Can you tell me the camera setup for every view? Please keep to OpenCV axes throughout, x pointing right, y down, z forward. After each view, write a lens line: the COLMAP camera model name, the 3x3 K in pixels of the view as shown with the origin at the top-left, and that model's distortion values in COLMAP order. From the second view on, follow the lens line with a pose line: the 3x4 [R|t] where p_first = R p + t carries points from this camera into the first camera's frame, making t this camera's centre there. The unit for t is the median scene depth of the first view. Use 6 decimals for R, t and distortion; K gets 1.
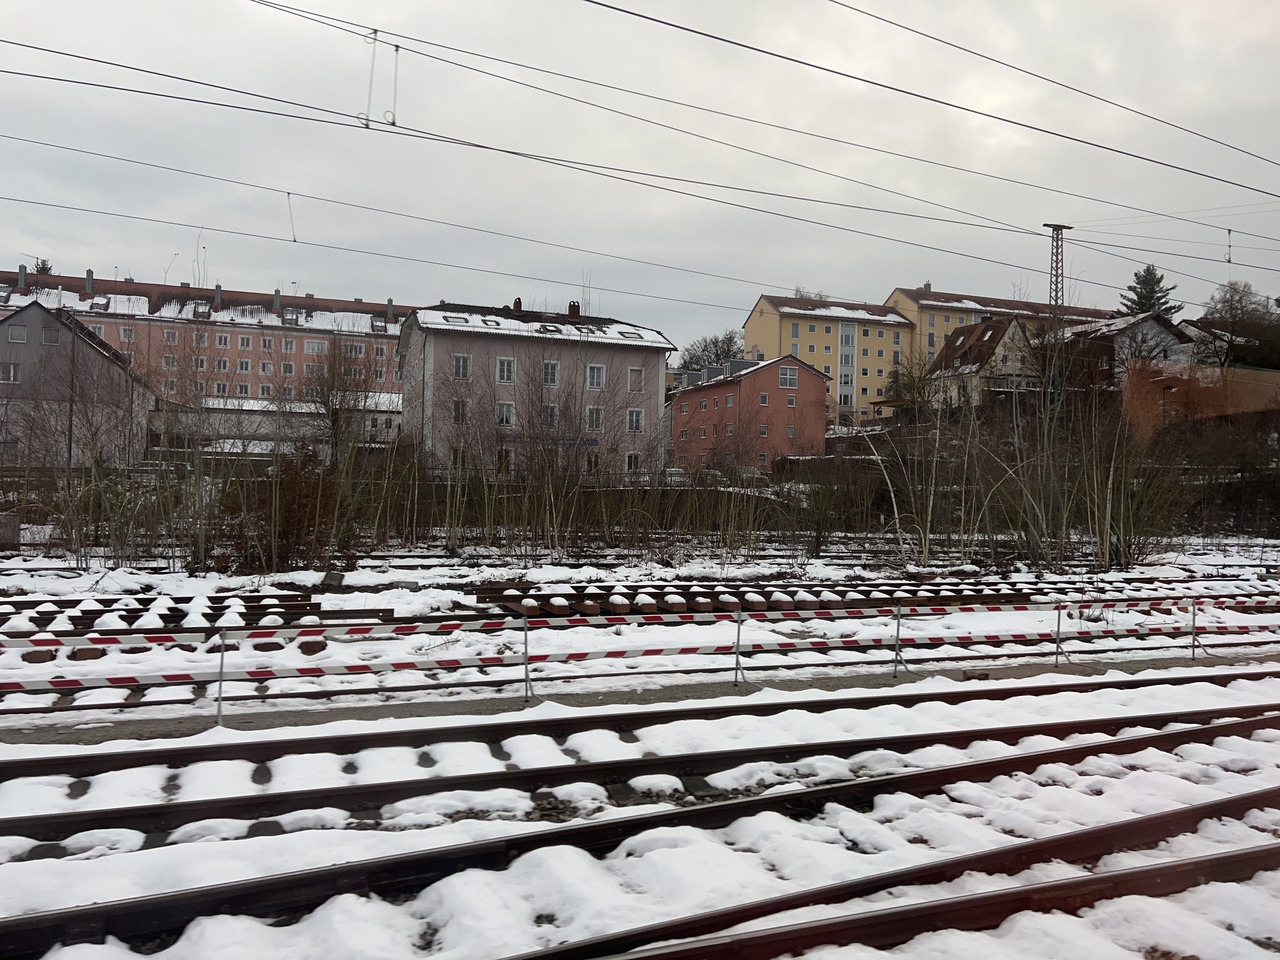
lens RADIAL K [[957.0, 0, 640.2], [0, 957.0, 459.6], [0, 0, 1]] dist [0.070188, -0.074774]
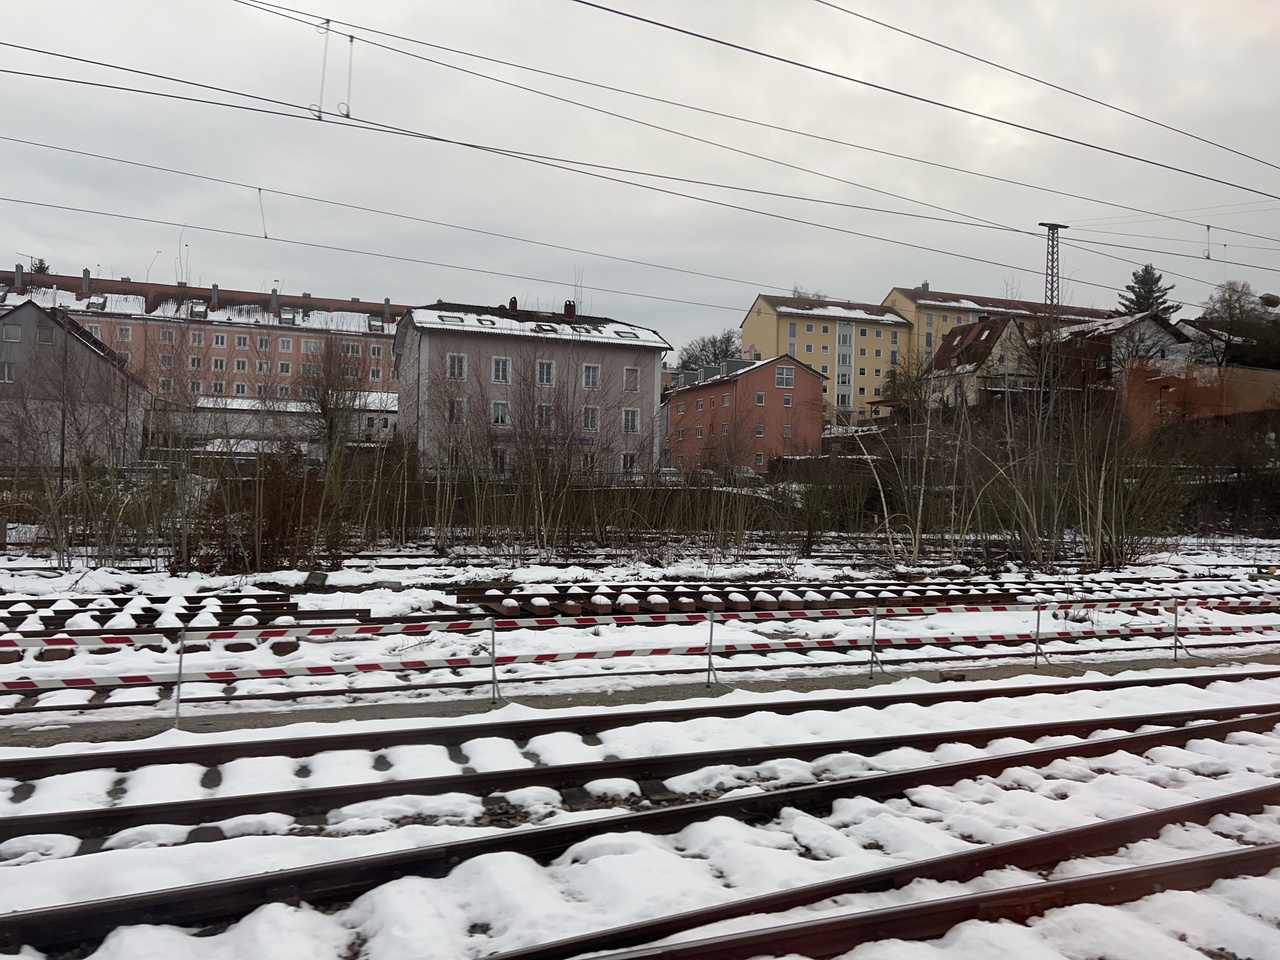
lens RADIAL K [[956.3, 0, 639.1], [0, 956.3, 461.5], [0, 0, 1]] dist [0.070345, -0.074088]
pose [[0.999999, 0.000377, -0.001061, 0.004154], [-0.000374, 0.999997, 0.002242, 0.000139], [0.001062, -0.002242, 0.999997, 0.001726]]
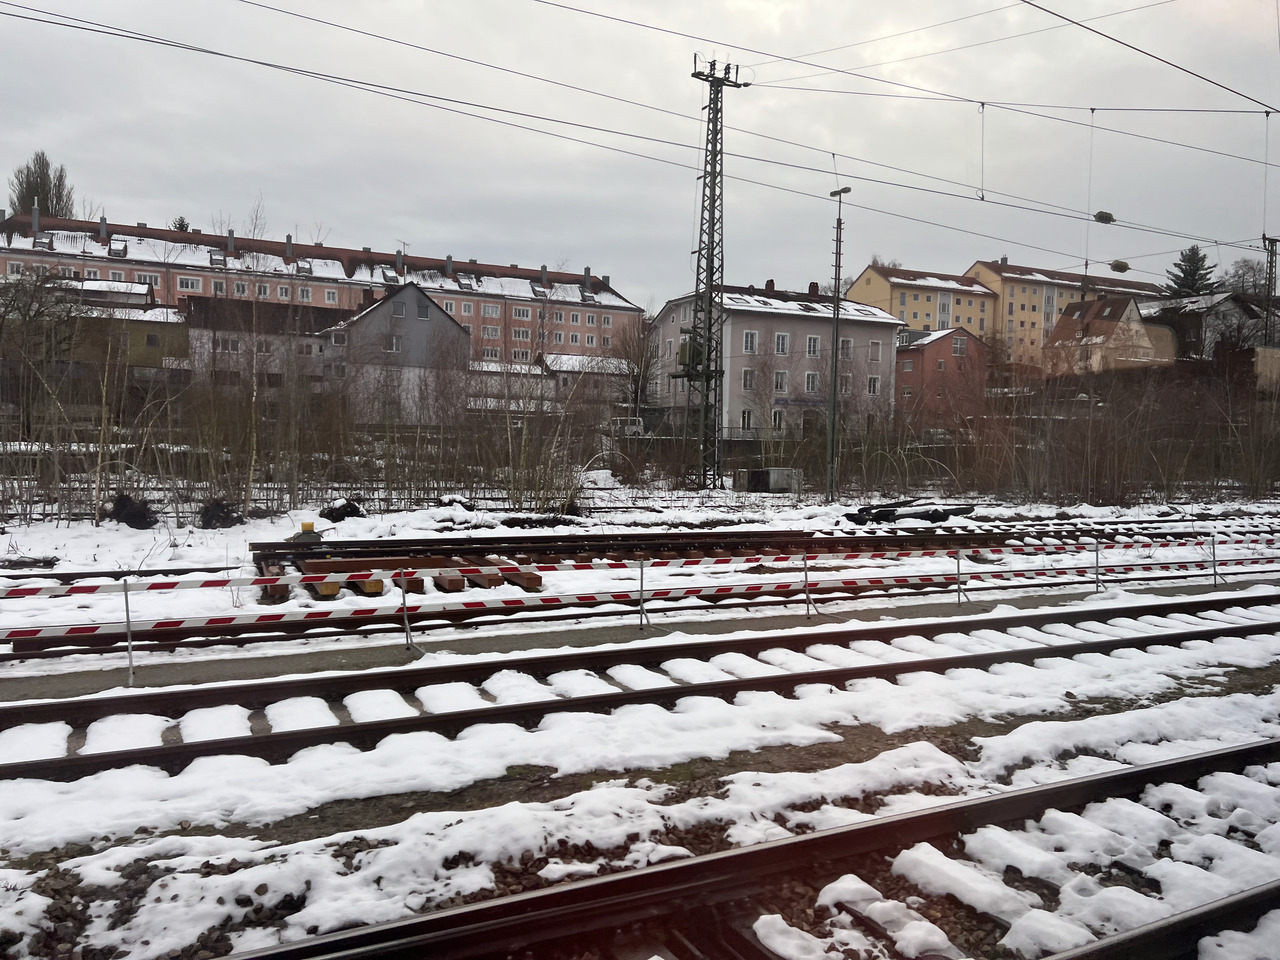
lens RADIAL K [[965.8, 0, 634.6], [0, 965.8, 469.7], [0, 0, 1]] dist [0.073109, -0.084349]
pose [[0.995193, -0.000513, 0.097936, -0.395137], [-0.006000, 0.997789, 0.066194, -0.014547], [-0.097753, -0.066464, 0.992989, -0.162787]]
